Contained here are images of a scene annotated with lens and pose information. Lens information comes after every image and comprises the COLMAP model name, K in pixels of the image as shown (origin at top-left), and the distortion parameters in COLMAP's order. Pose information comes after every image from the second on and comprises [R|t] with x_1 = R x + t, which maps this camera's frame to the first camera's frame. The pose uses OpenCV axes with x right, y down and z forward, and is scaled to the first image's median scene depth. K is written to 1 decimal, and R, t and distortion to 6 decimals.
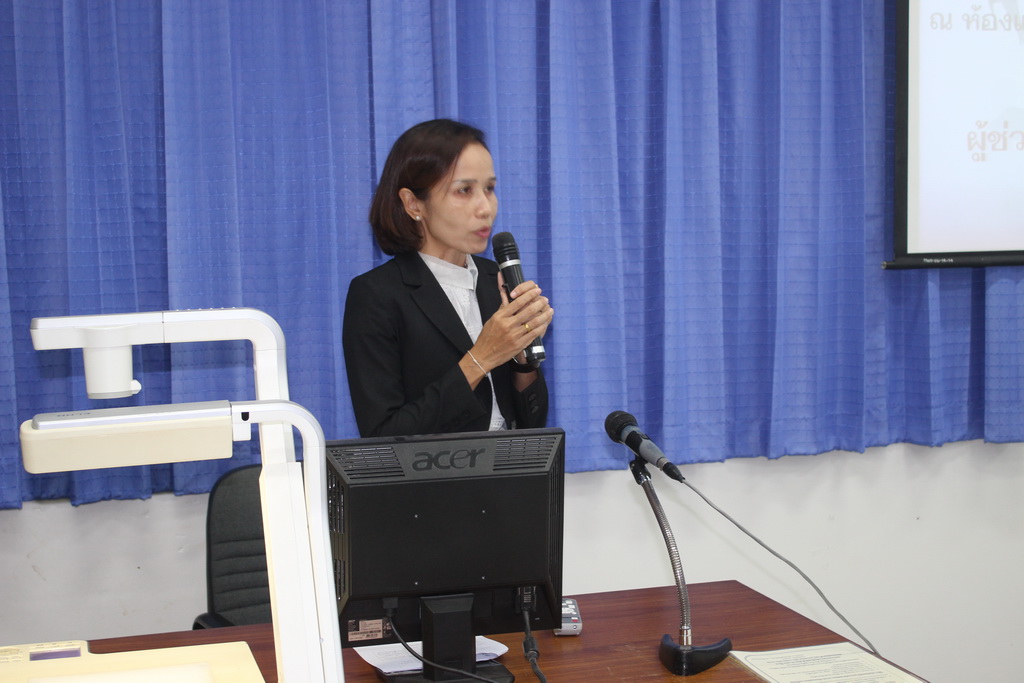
lens RADIAL K [[1528.3, 0, 511.4], [0, 1528.3, 338.1], [0, 0, 1]] dist [-0.014453, 0.000000]
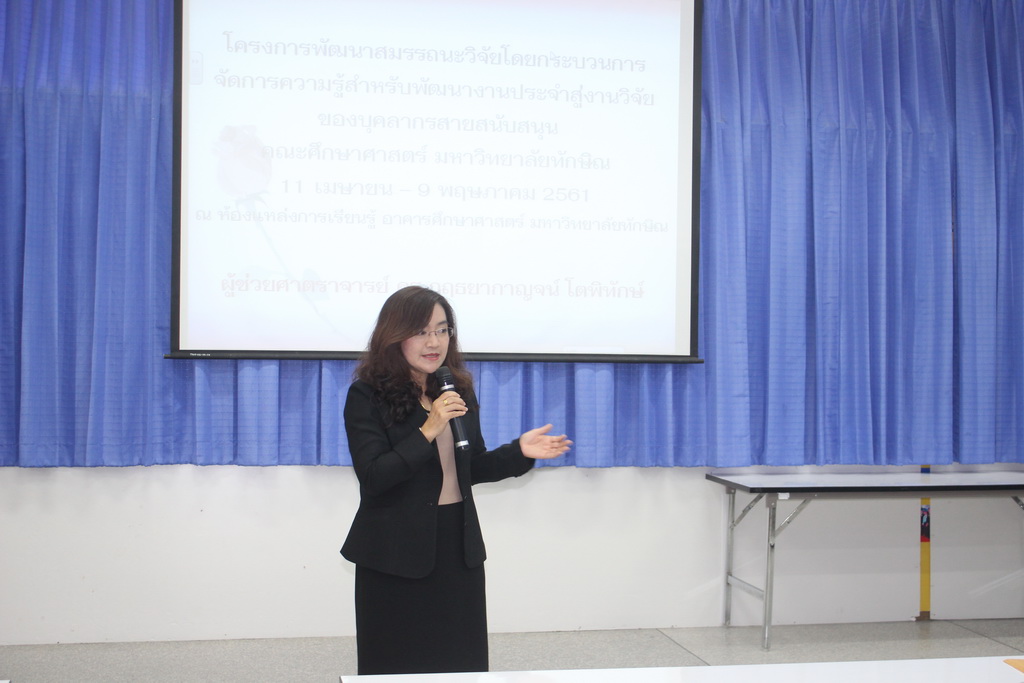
lens RADIAL K [[1426.4, 0, 507.4], [0, 1426.4, 345.2], [0, 0, 1]] dist [0.011532, 0.000000]
pose [[0.993148, 0.024752, -0.114215, 0.852032], [-0.034702, 0.995693, -0.085967, 0.067280], [0.111596, 0.089341, 0.989730, -0.566146]]
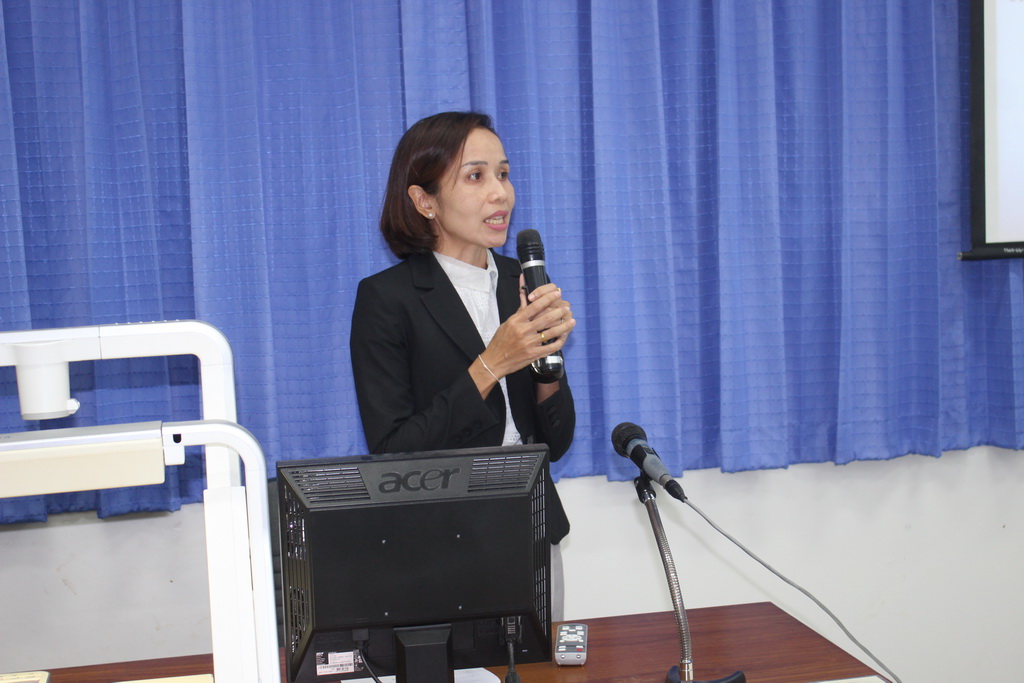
lens RADIAL K [[1528.3, 0, 514.9], [0, 1528.3, 335.3], [0, 0, 1]] dist [-0.014453, 0.000000]
pose [[0.996076, -0.012267, -0.087642, 0.057349], [0.012573, 0.999917, 0.002944, -0.005928], [0.087599, -0.004035, 0.996148, 0.049162]]
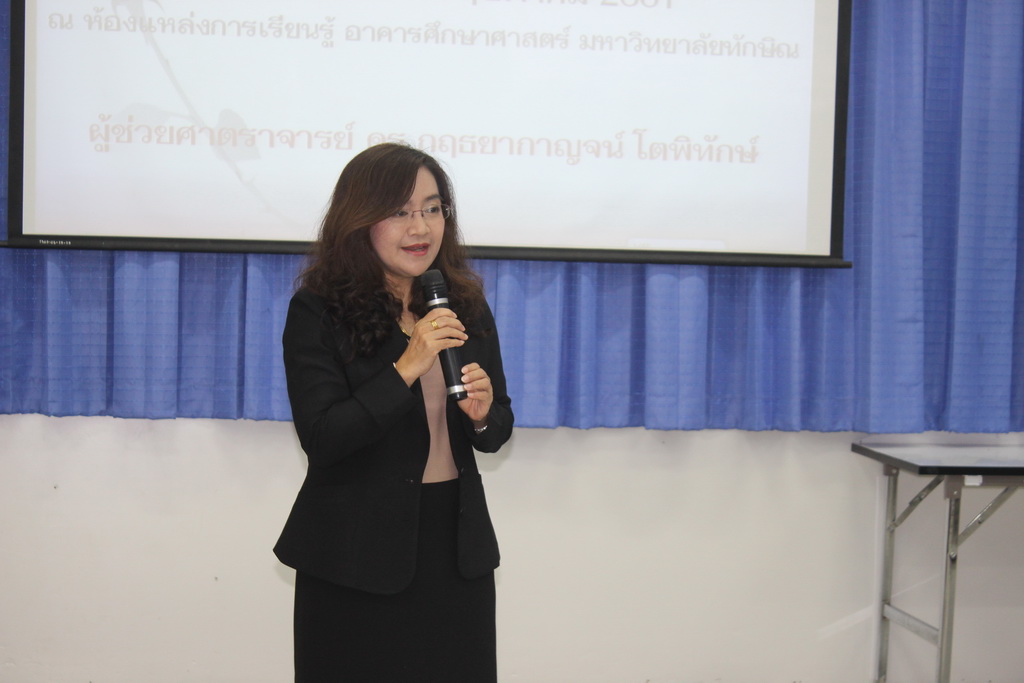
lens RADIAL K [[2352.7, 0, 509.9], [0, 2352.7, 330.9], [0, 0, 1]] dist [0.097873, 0.000000]
pose [[0.990394, 0.045638, -0.130527, 0.870930], [-0.051520, 0.997787, -0.042045, 0.069170], [0.128319, 0.048366, 0.990553, -0.643783]]
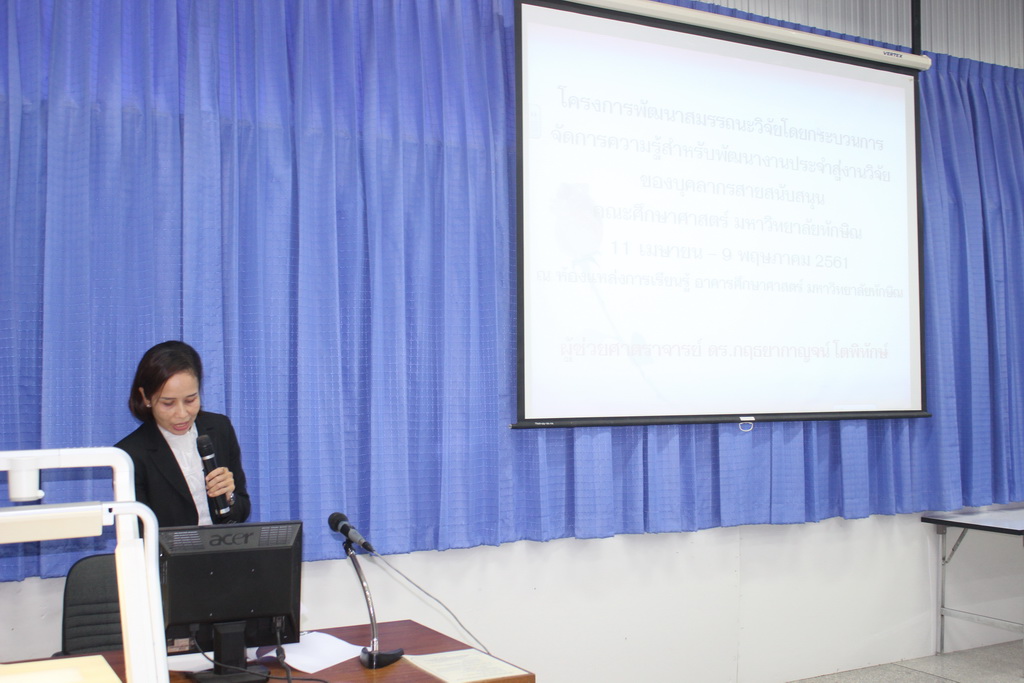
lens RADIAL K [[1129.2, 0, 498.3], [0, 1129.2, 346.0], [0, 0, 1]] dist [-0.067966, 0.000000]
pose [[0.980472, 0.015856, 0.196017, 0.000379], [0.008435, 0.992437, -0.122466, 0.013363], [-0.196476, 0.121728, 0.972923, -0.157555]]
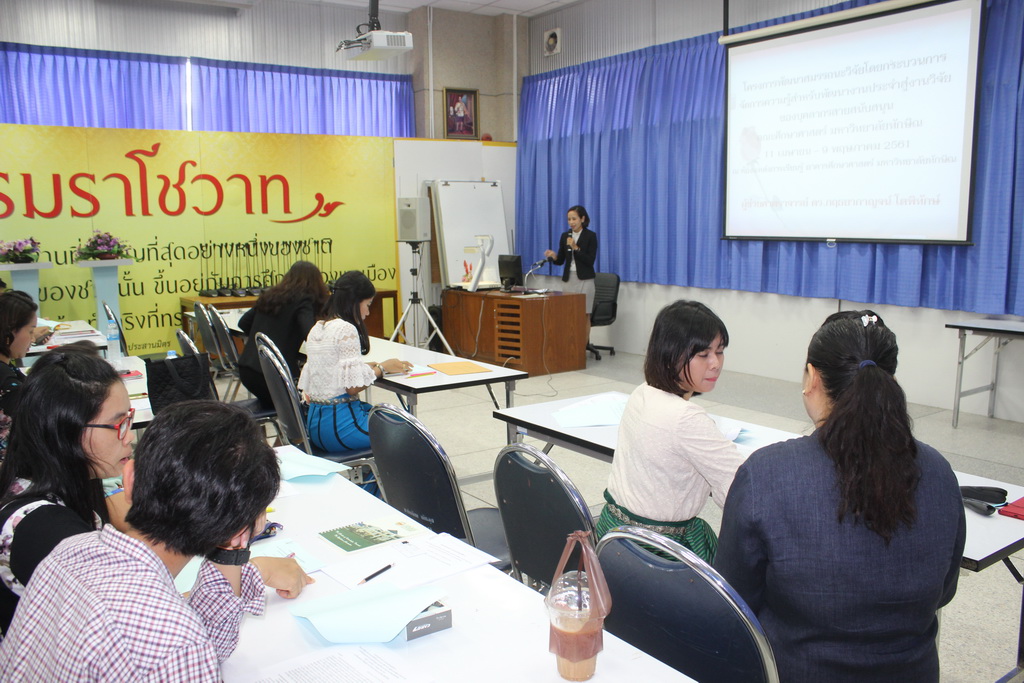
lens RADIAL K [[853.5, 0, 502.0], [0, 853.5, 356.2], [0, 0, 1]] dist [-0.156848, 0.134653]
pose [[0.293093, 0.159312, -0.942717, 2.176689], [-0.077058, 0.986748, 0.142796, -0.018457], [0.952973, 0.030792, 0.301486, -0.120918]]
